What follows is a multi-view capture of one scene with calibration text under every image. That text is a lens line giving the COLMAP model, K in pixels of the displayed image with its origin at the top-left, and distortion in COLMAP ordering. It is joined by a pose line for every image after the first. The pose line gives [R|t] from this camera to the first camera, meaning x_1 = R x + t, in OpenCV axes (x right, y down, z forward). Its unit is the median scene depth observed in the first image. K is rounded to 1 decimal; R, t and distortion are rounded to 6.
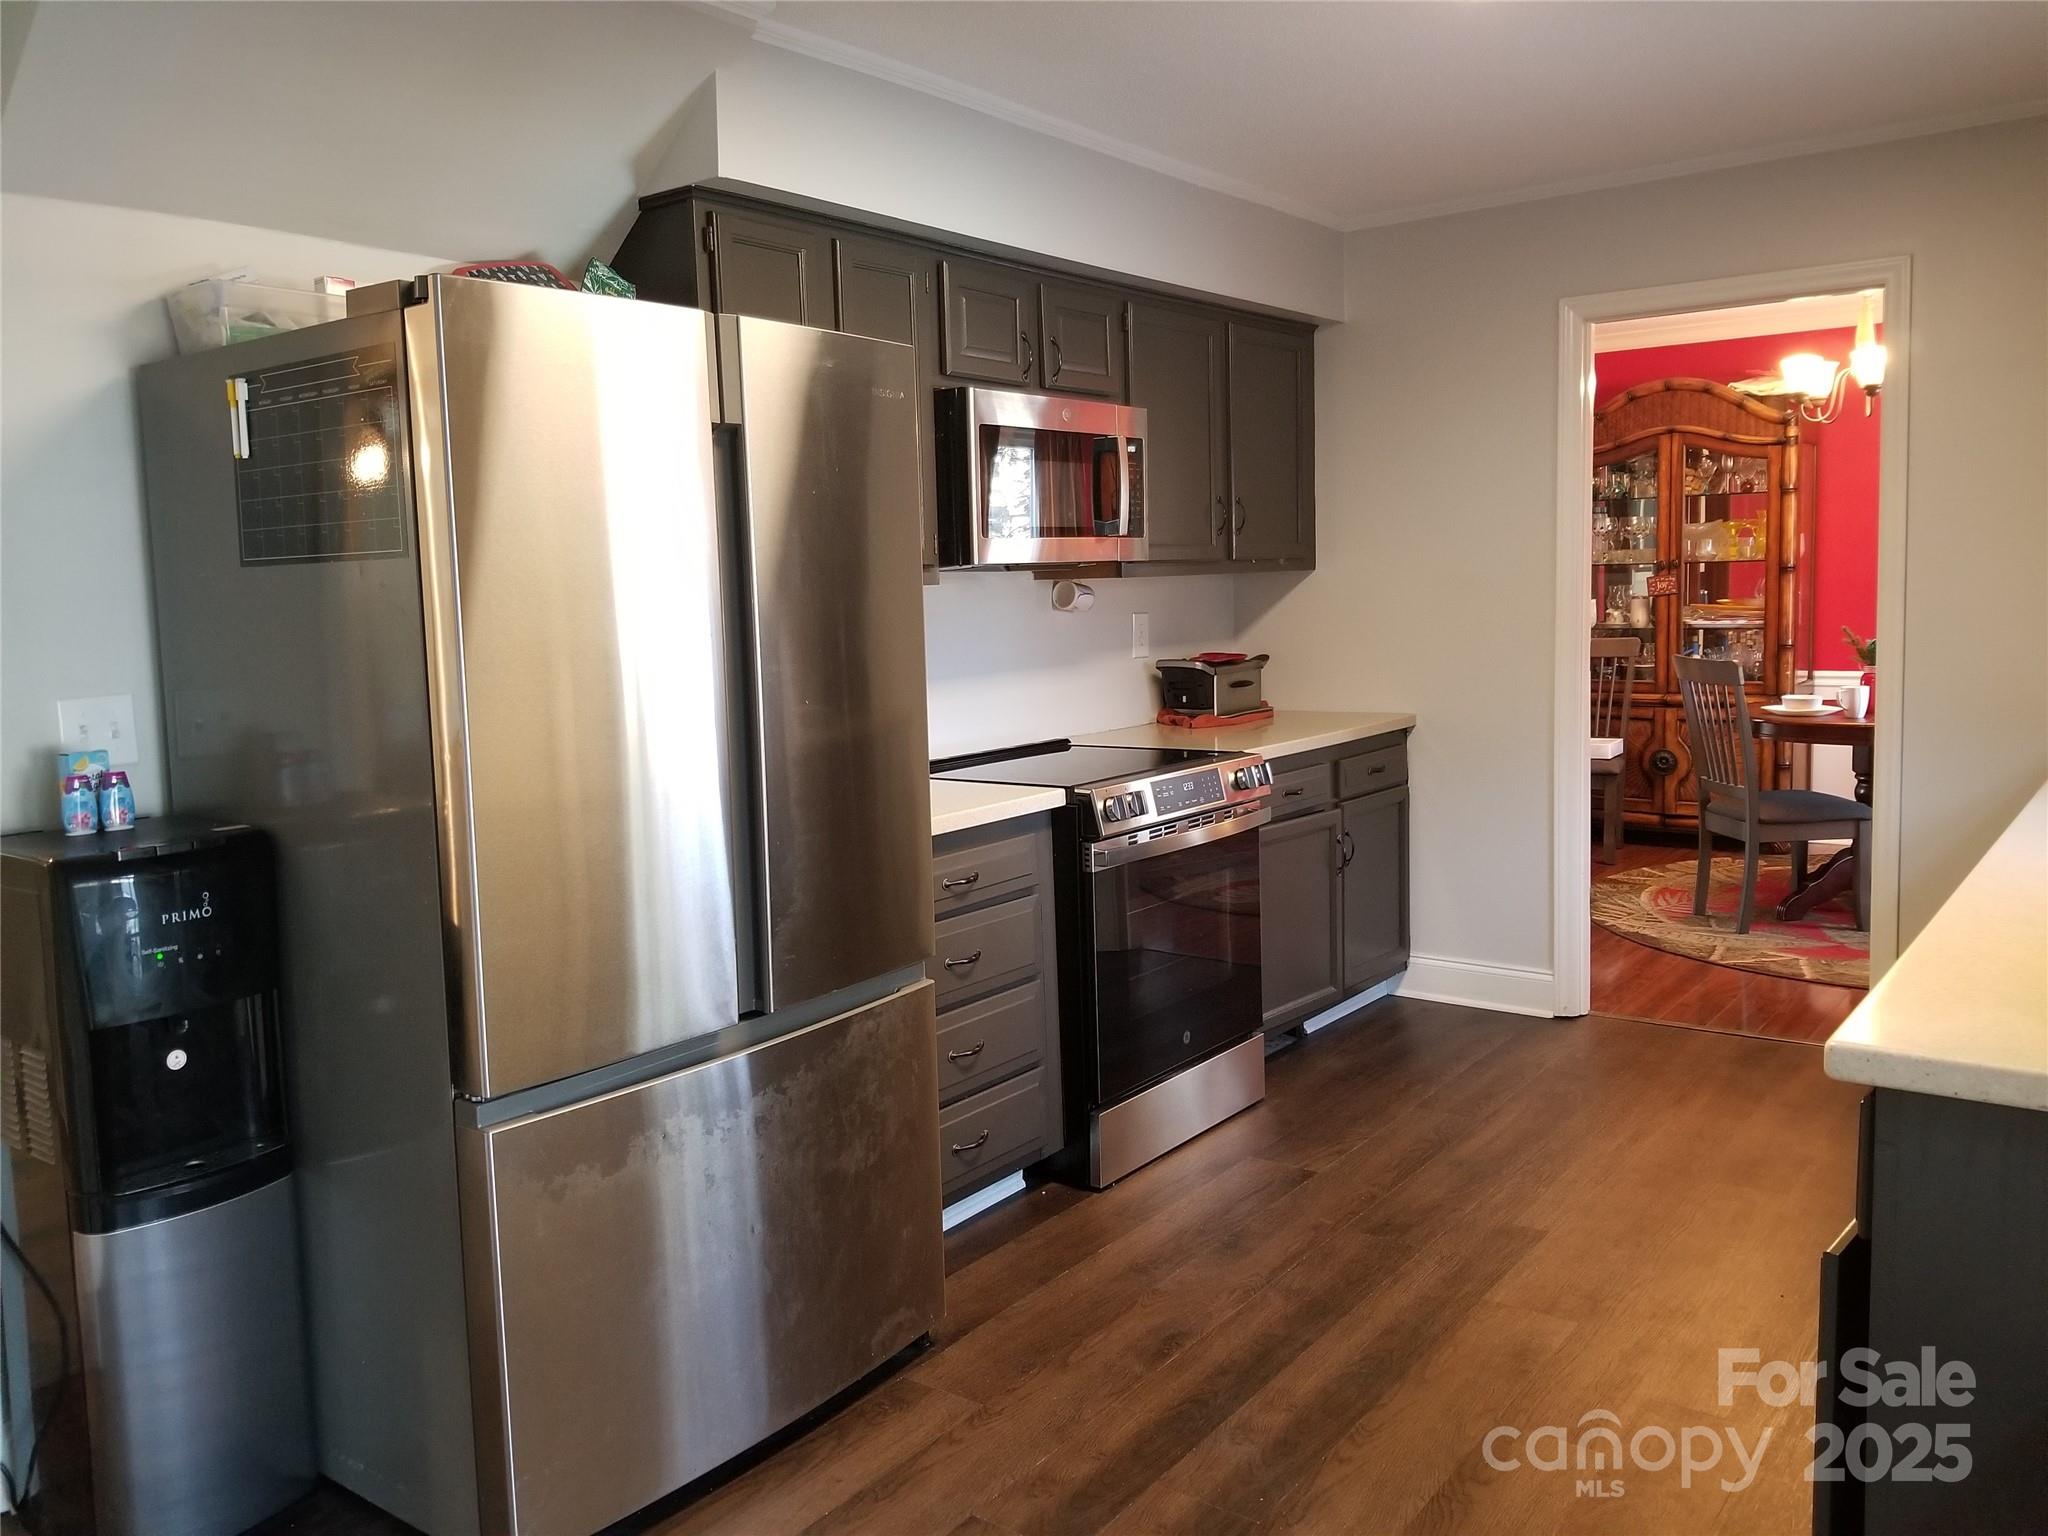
lens RADIAL K [[1600.6, 0, 999.9], [0, 1600.6, 736.0], [0, 0, 1]] dist [0.068000, -0.127667]
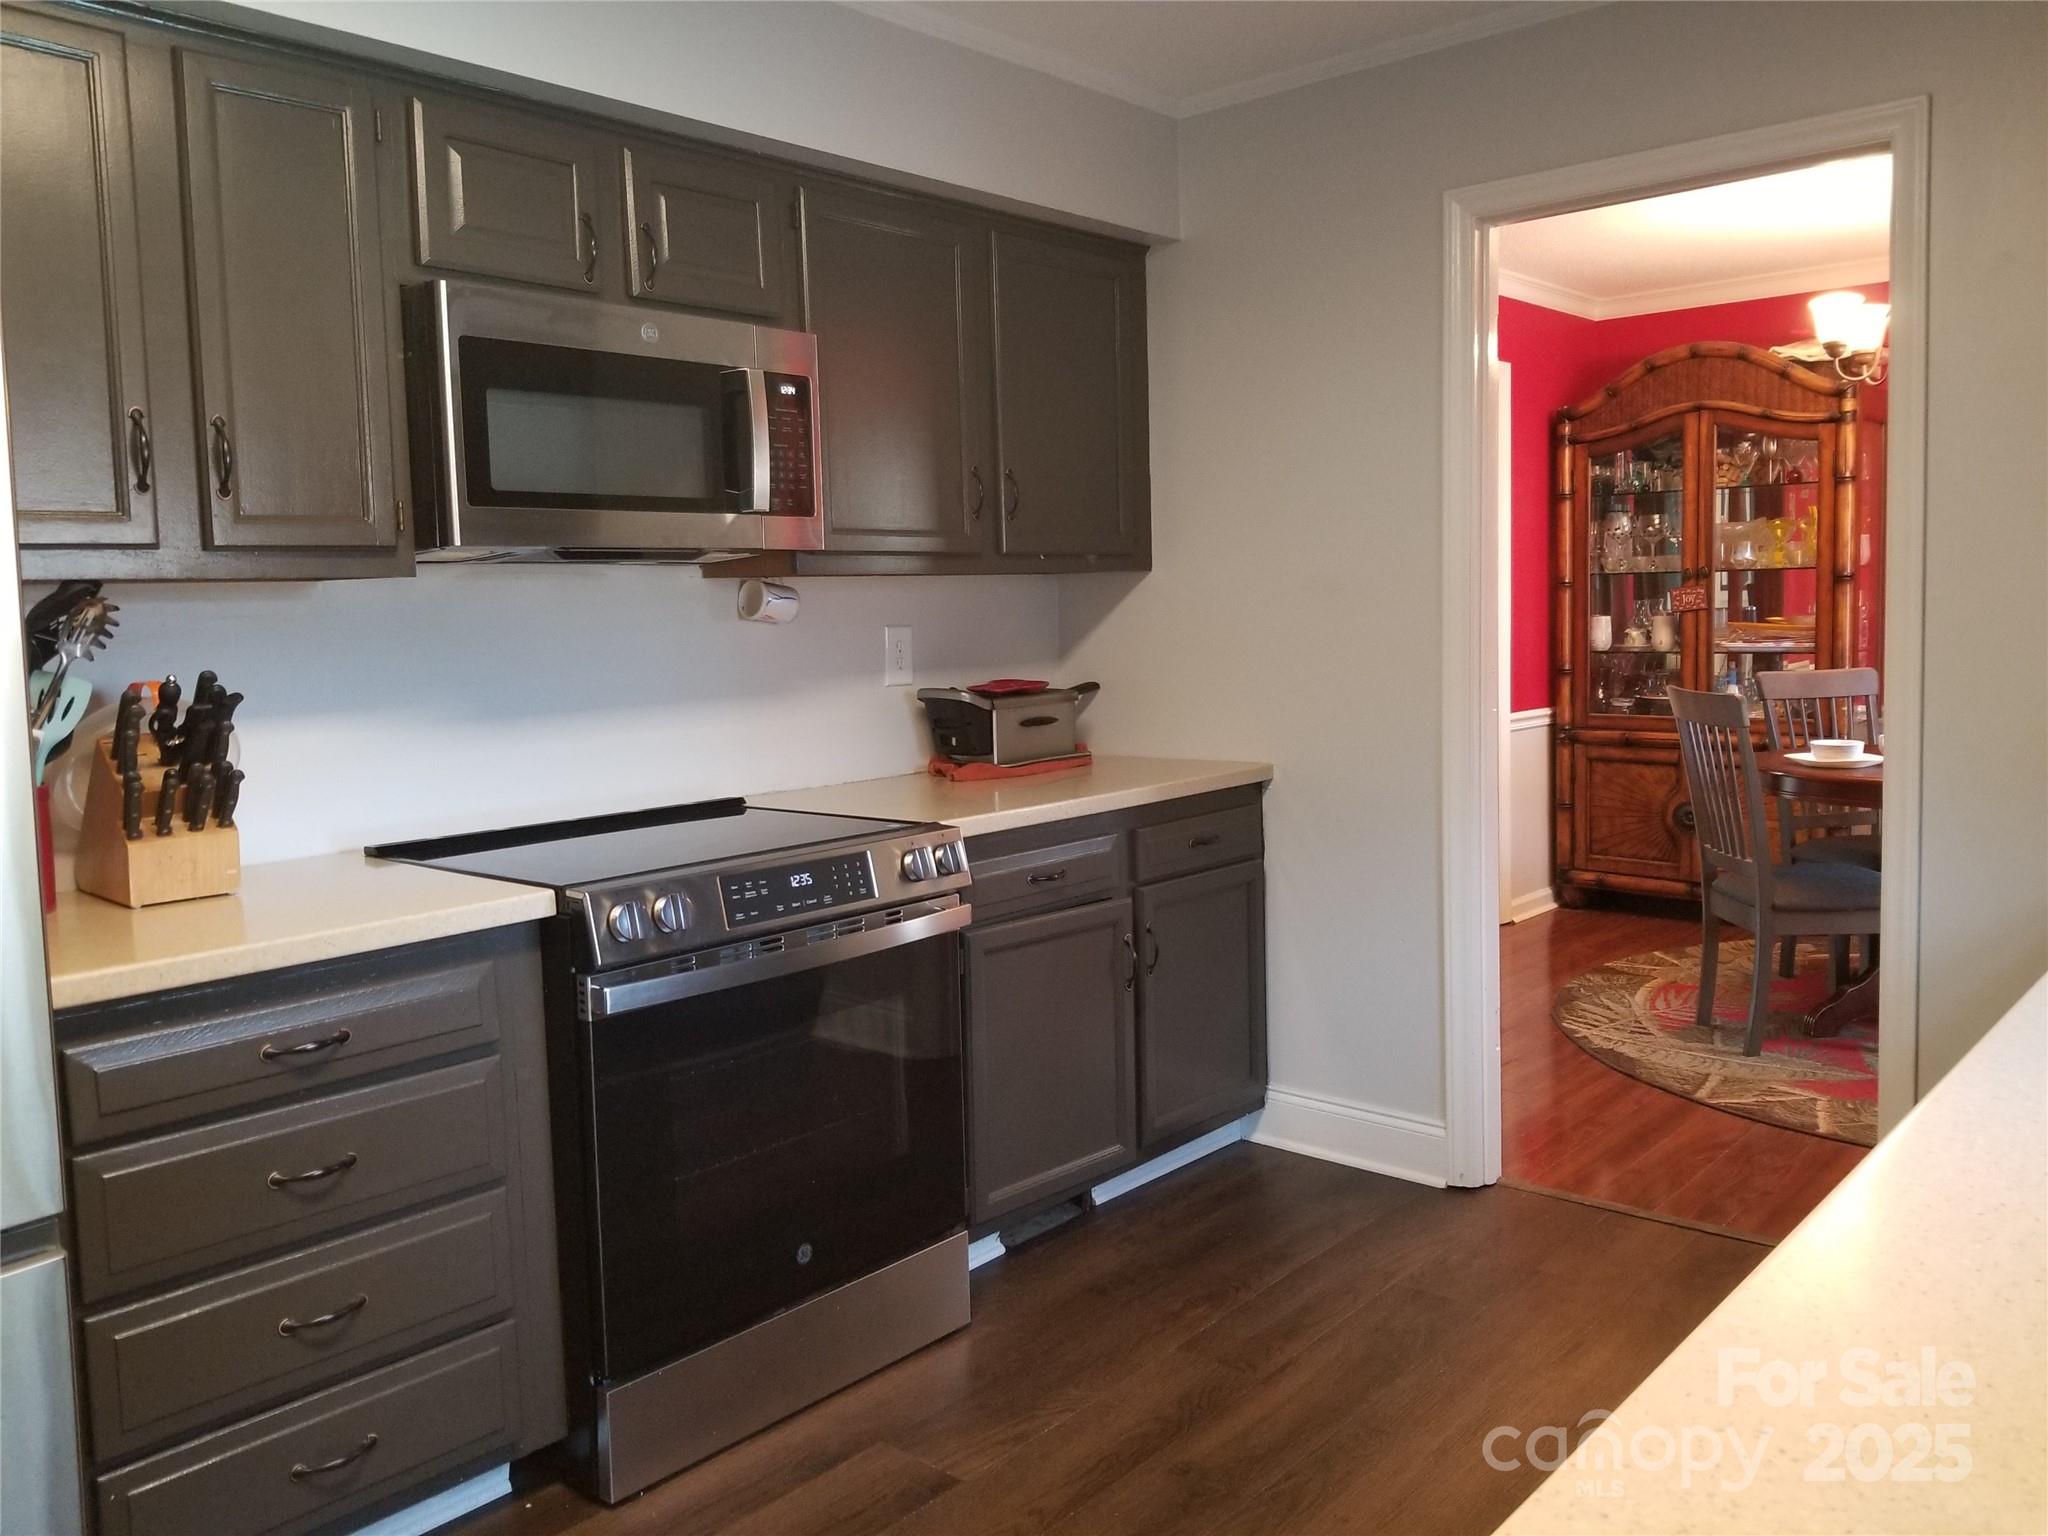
lens RADIAL K [[1600.6, 0, 1010.6], [0, 1600.6, 733.4], [0, 0, 1]] dist [0.068000, -0.127667]
pose [[0.997526, 0.008424, -0.069794, 0.196508], [-0.009478, 0.999846, -0.014786, -0.016306], [0.069659, 0.015411, 0.997452, 0.261329]]
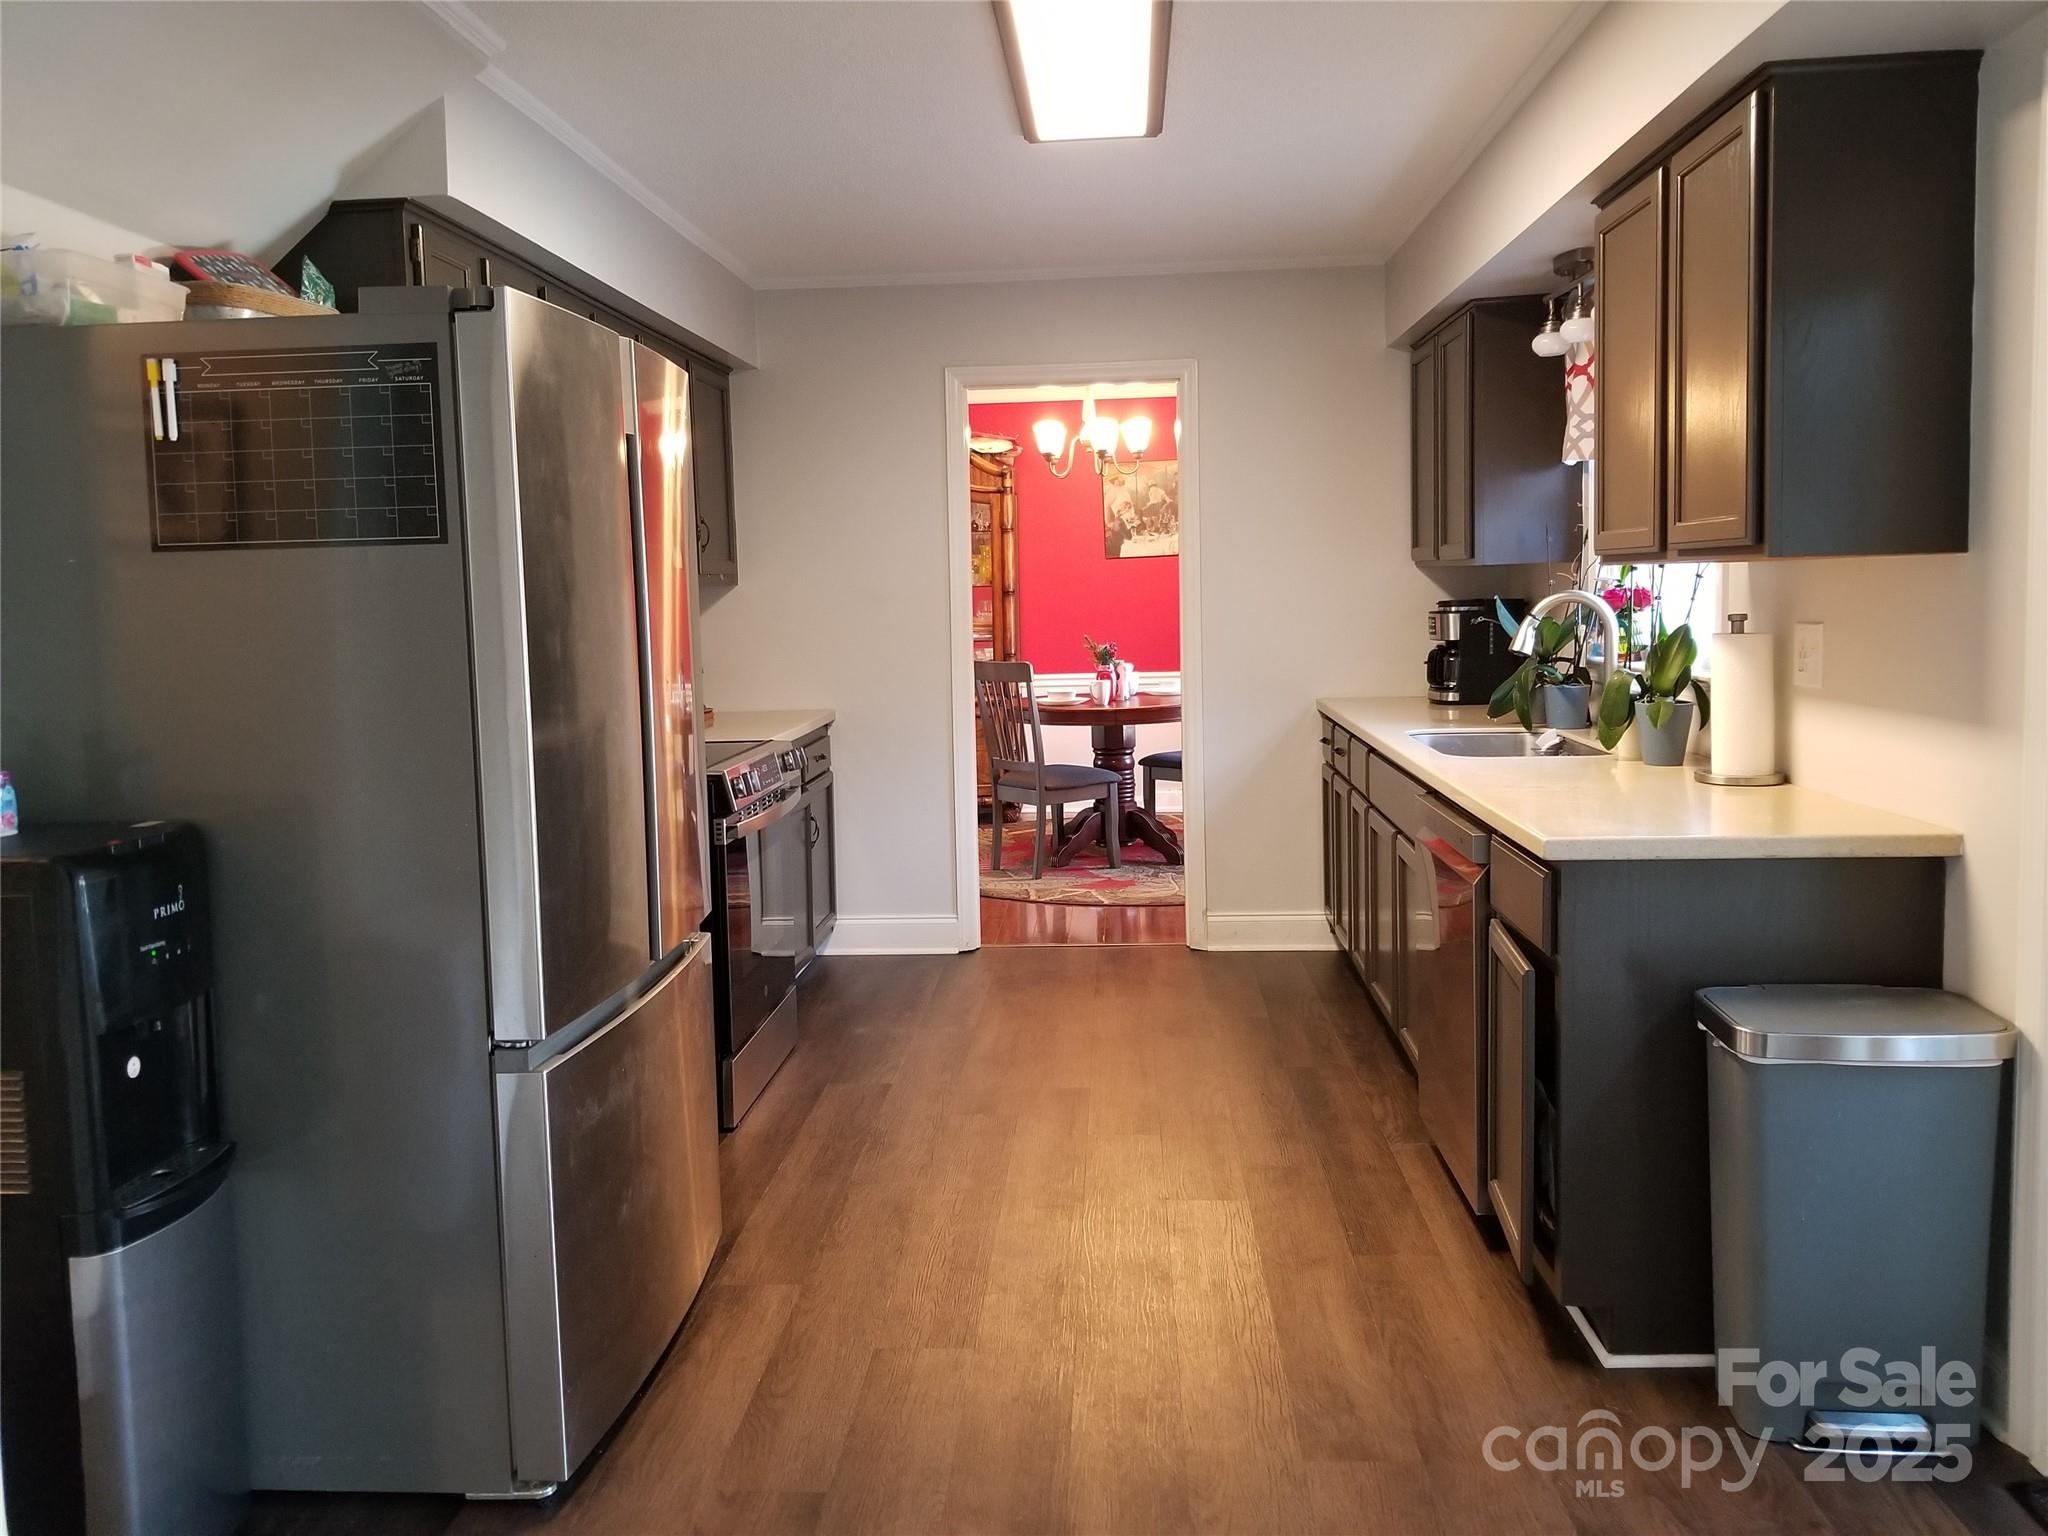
lens RADIAL K [[1600.6, 0, 1020.3], [0, 1600.6, 721.2], [0, 0, 1]] dist [0.068000, -0.127667]
pose [[0.831350, -0.037541, 0.554480, -0.282501], [0.053851, 0.998463, -0.013140, 0.017917], [-0.553134, 0.040783, 0.832093, -0.041127]]
